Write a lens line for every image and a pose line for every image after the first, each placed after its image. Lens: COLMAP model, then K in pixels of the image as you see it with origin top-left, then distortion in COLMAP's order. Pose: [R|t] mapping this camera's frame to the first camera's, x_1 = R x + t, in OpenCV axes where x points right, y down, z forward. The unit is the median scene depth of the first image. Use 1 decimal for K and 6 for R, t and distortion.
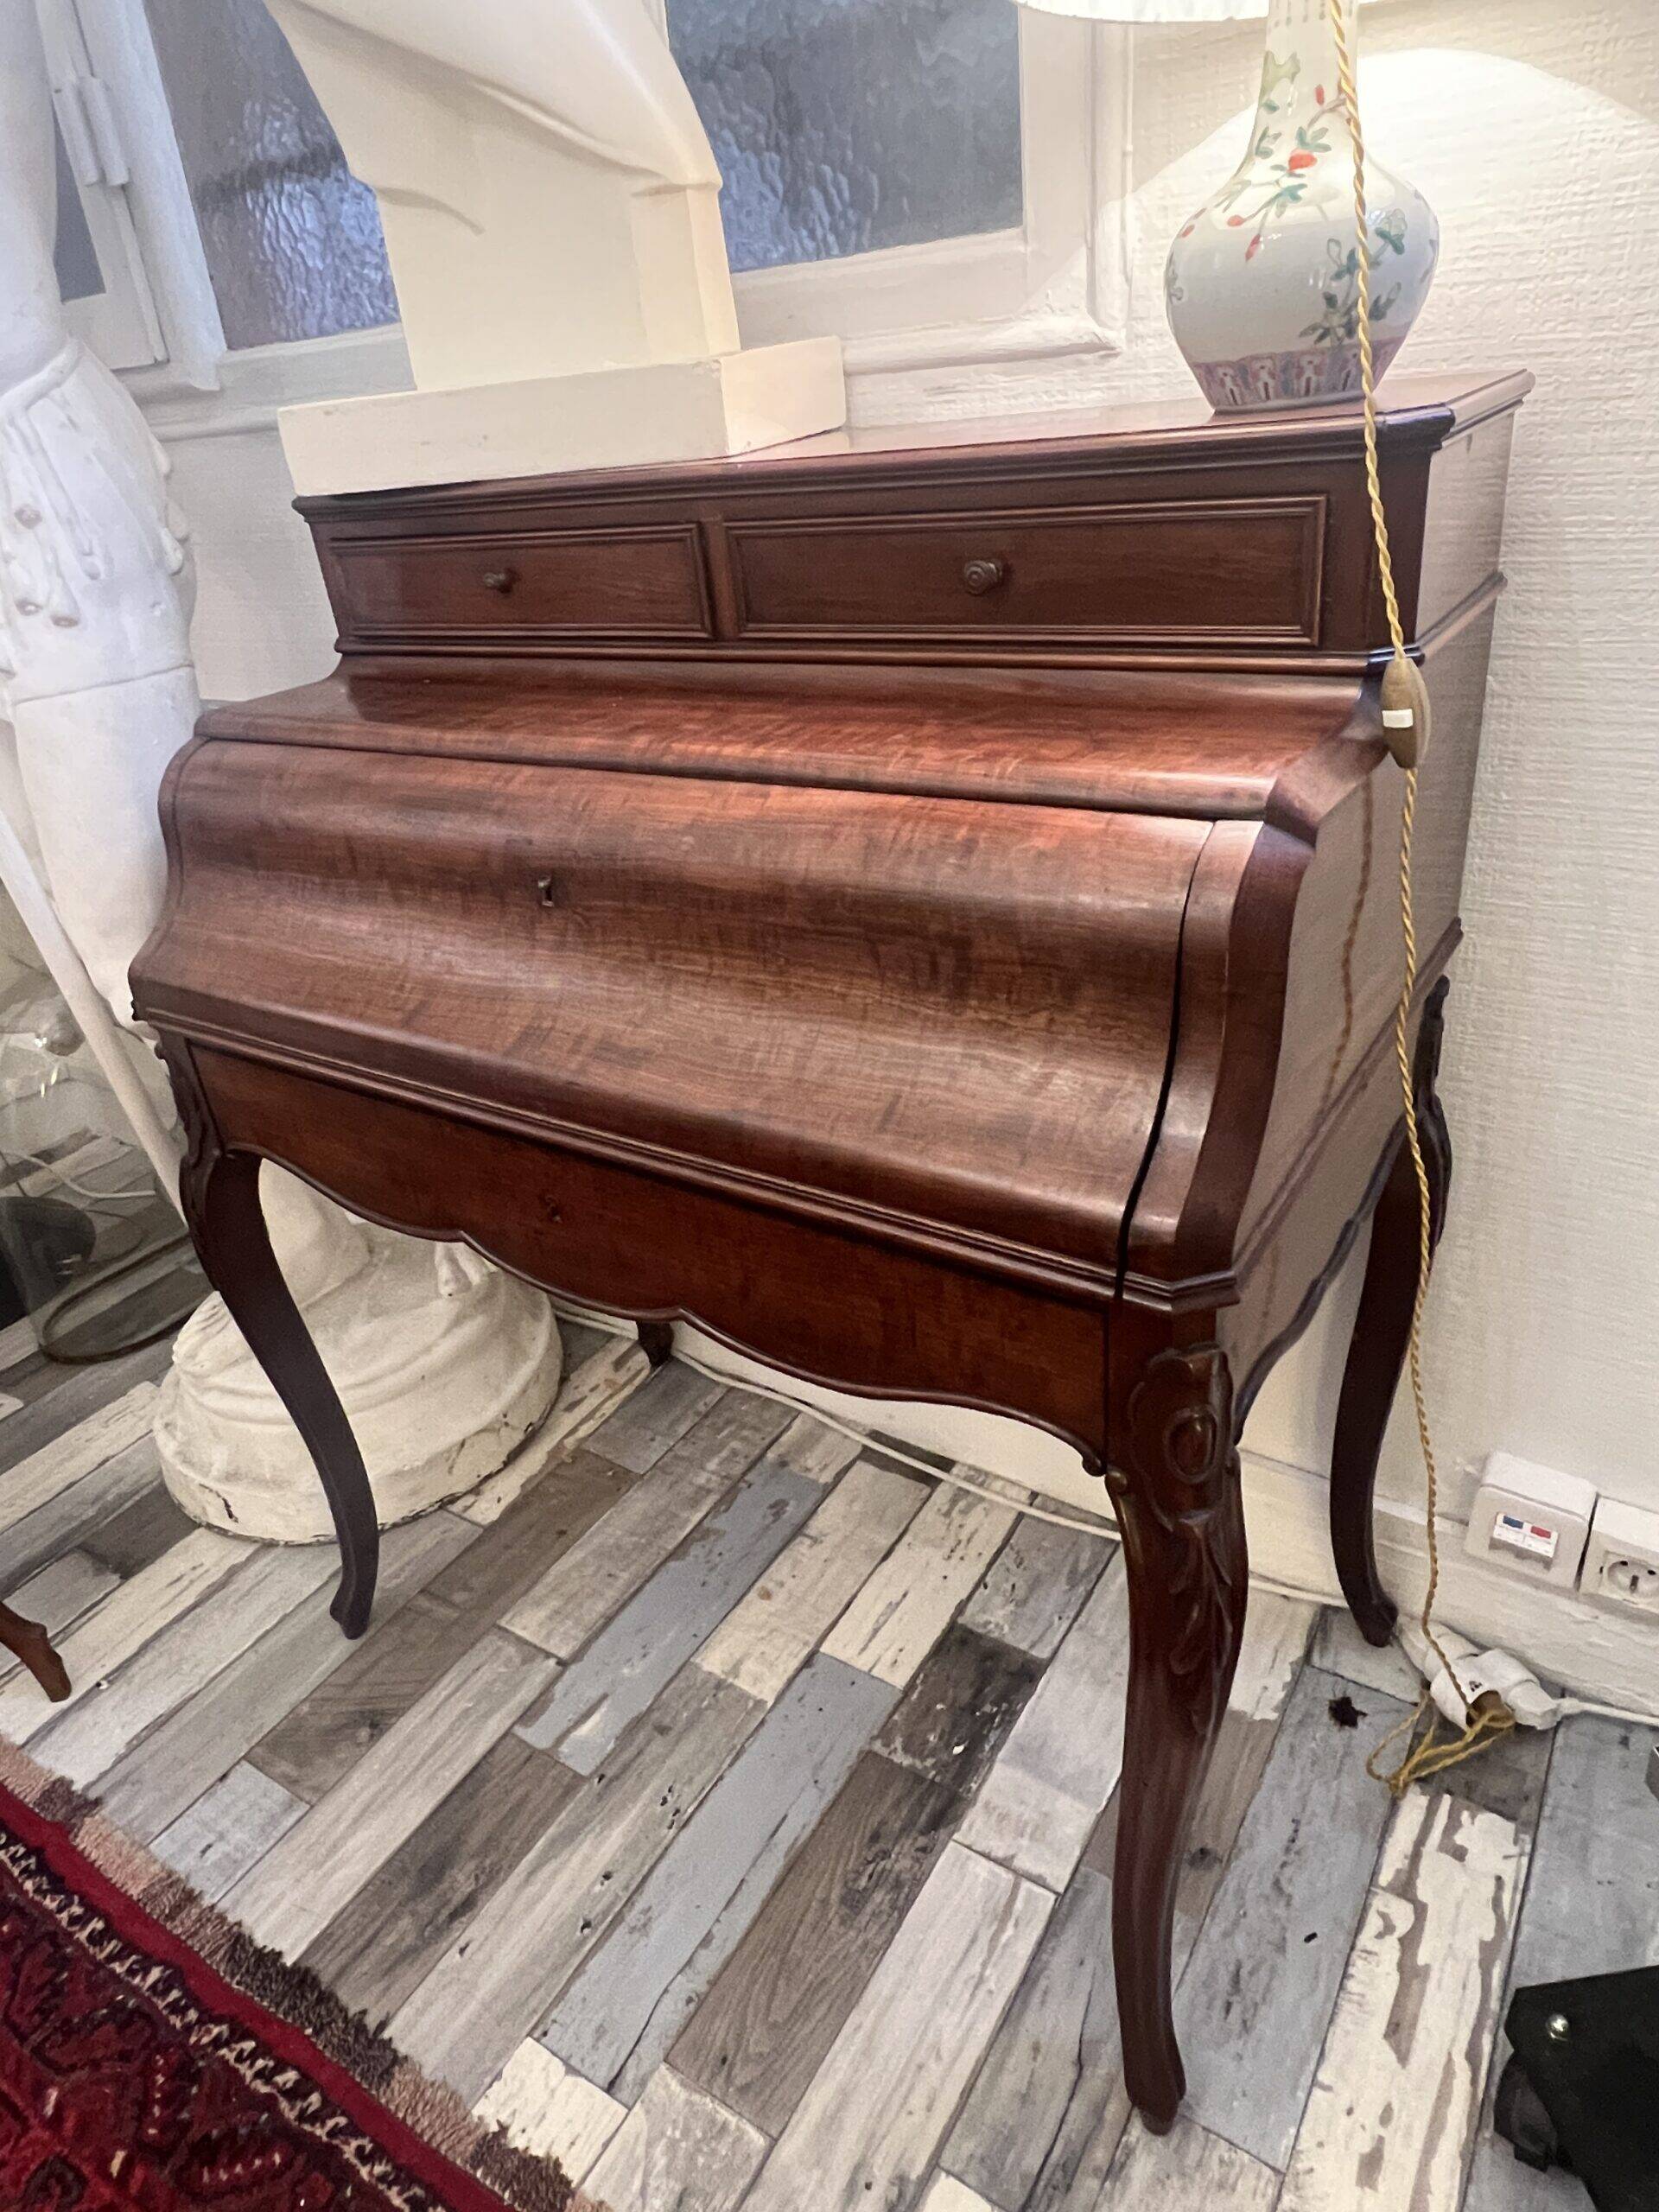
lens RADIAL K [[1371.1, 0, 825.2], [0, 1371.1, 1075.7], [0, 0, 1]] dist [-0.003959, 0.002610]
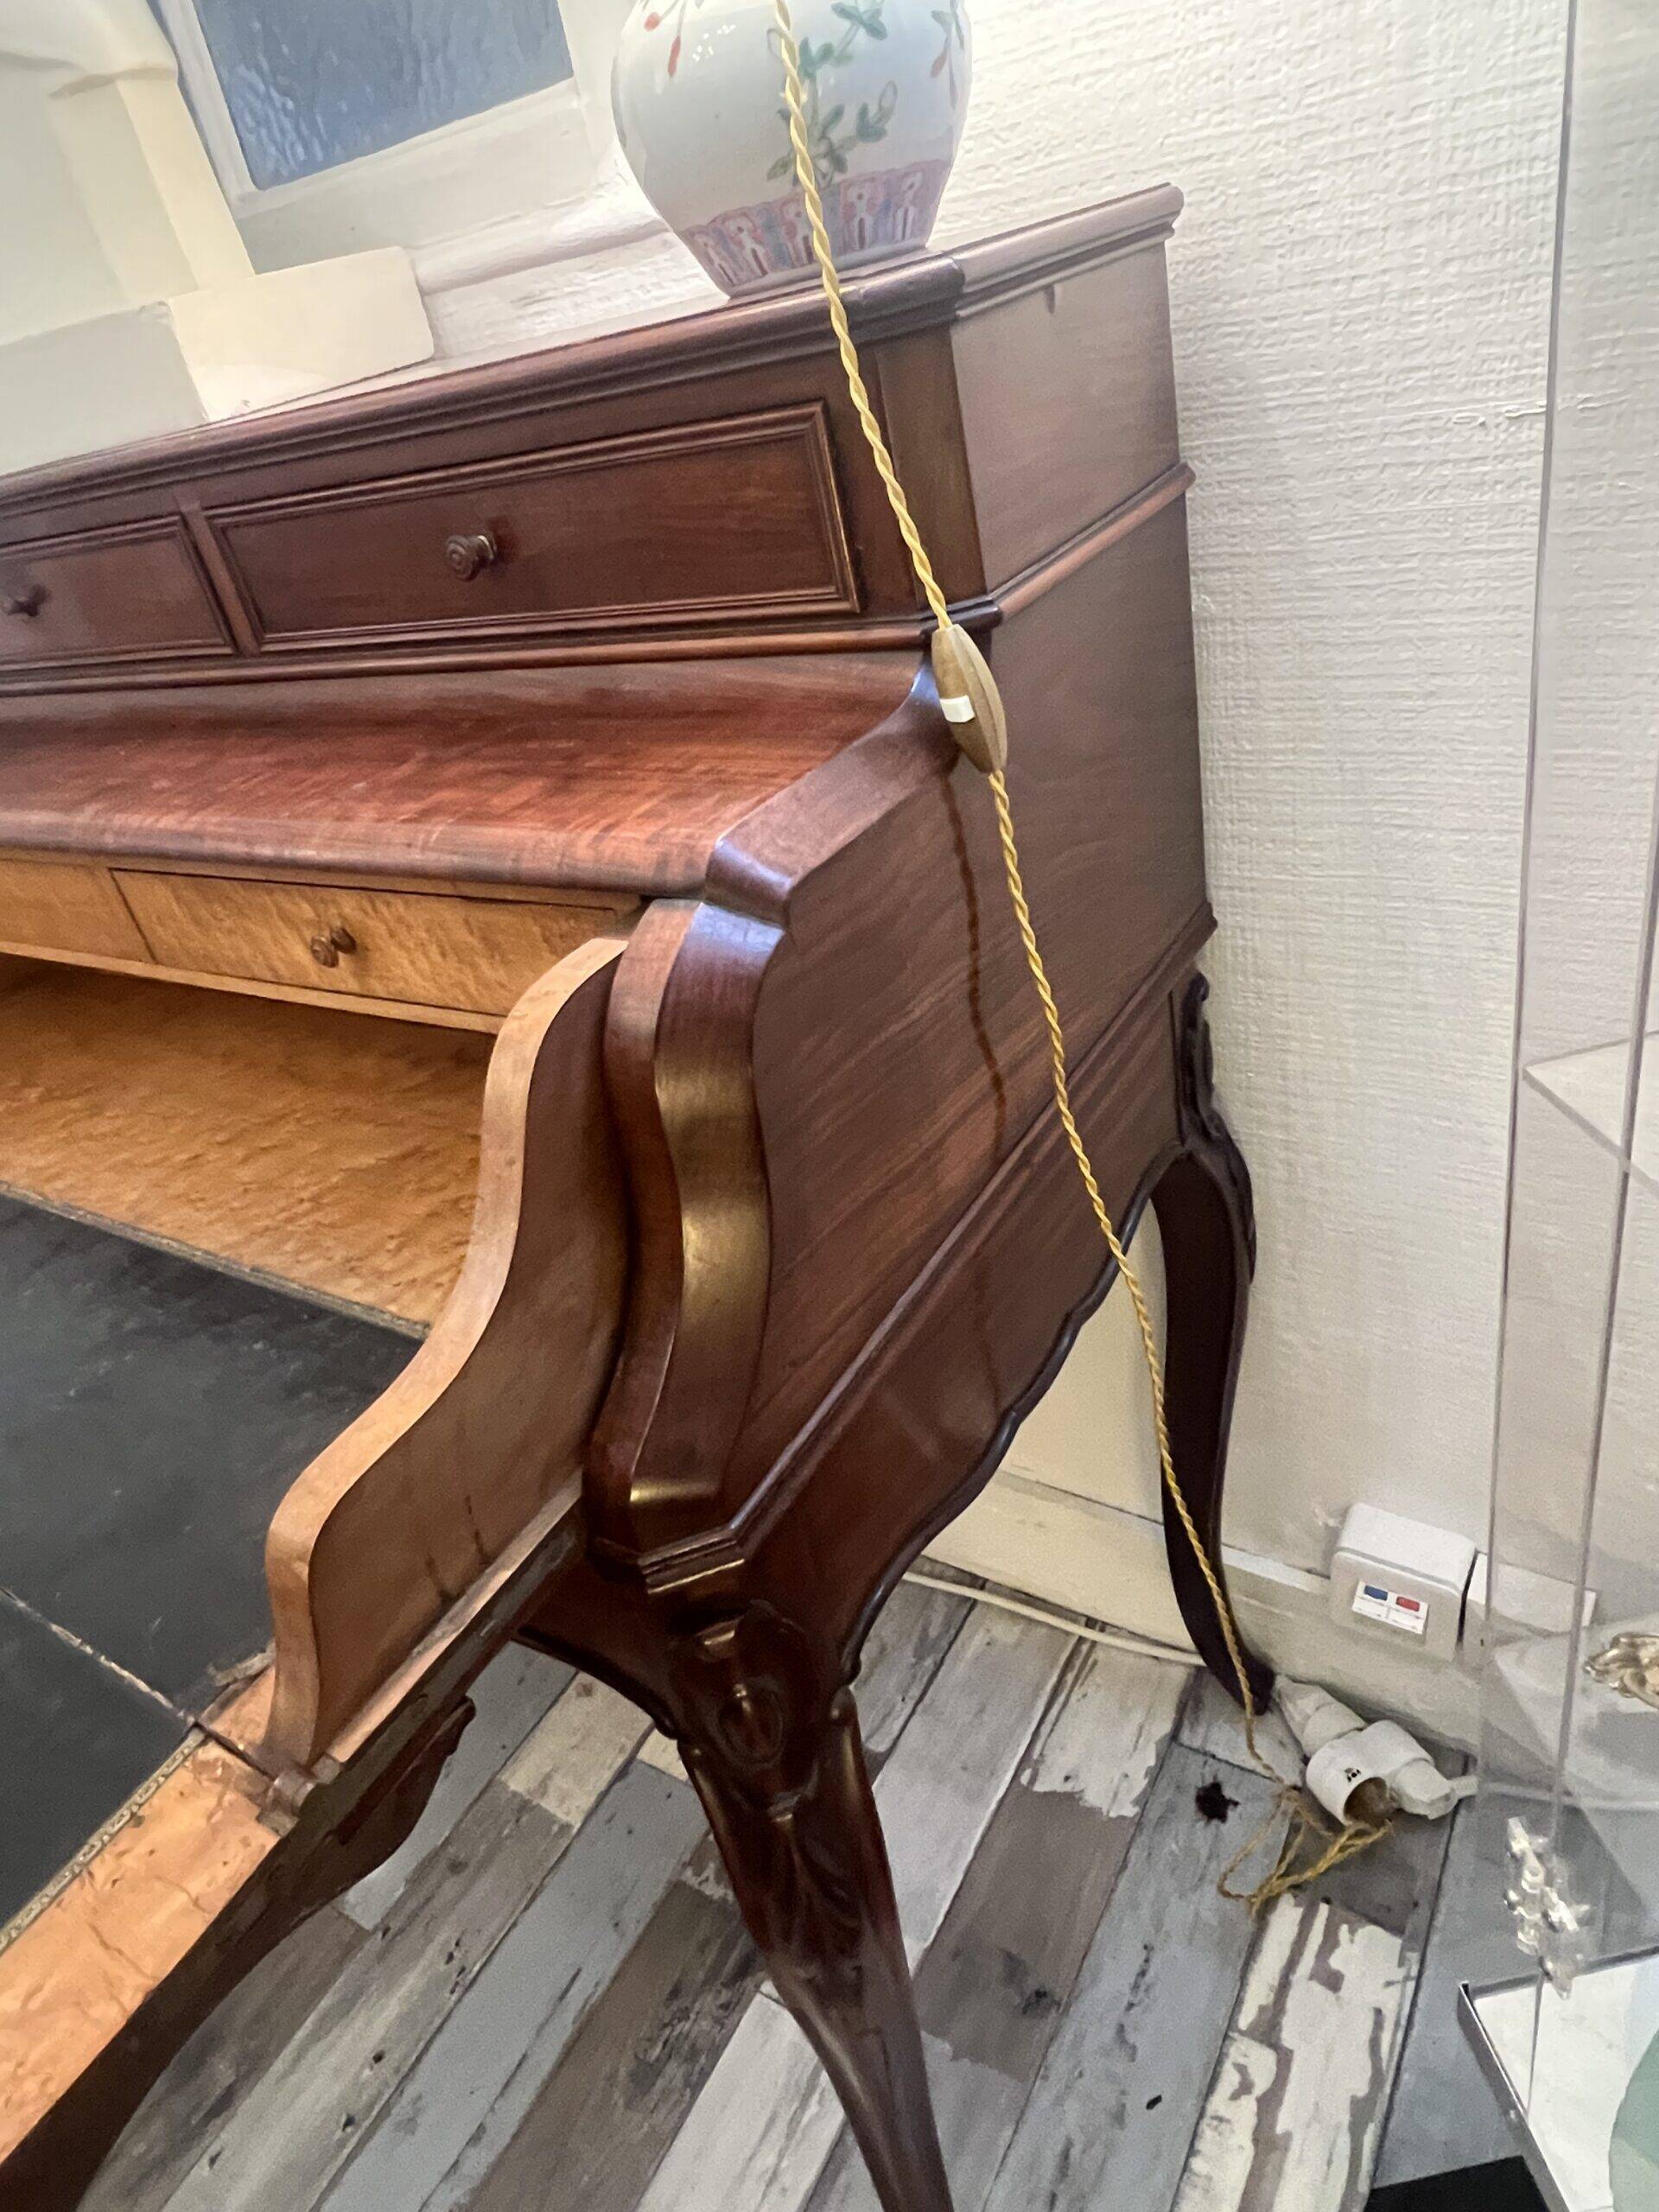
lens RADIAL K [[1371.5, 0, 798.0], [0, 1371.5, 1078.7], [0, 0, 1]] dist [-0.004961, 0.003102]
pose [[0.994222, -0.097900, -0.044016, 0.228066], [0.100381, 0.993245, 0.058214, -0.076650], [0.038020, -0.062296, 0.997333, 0.173708]]
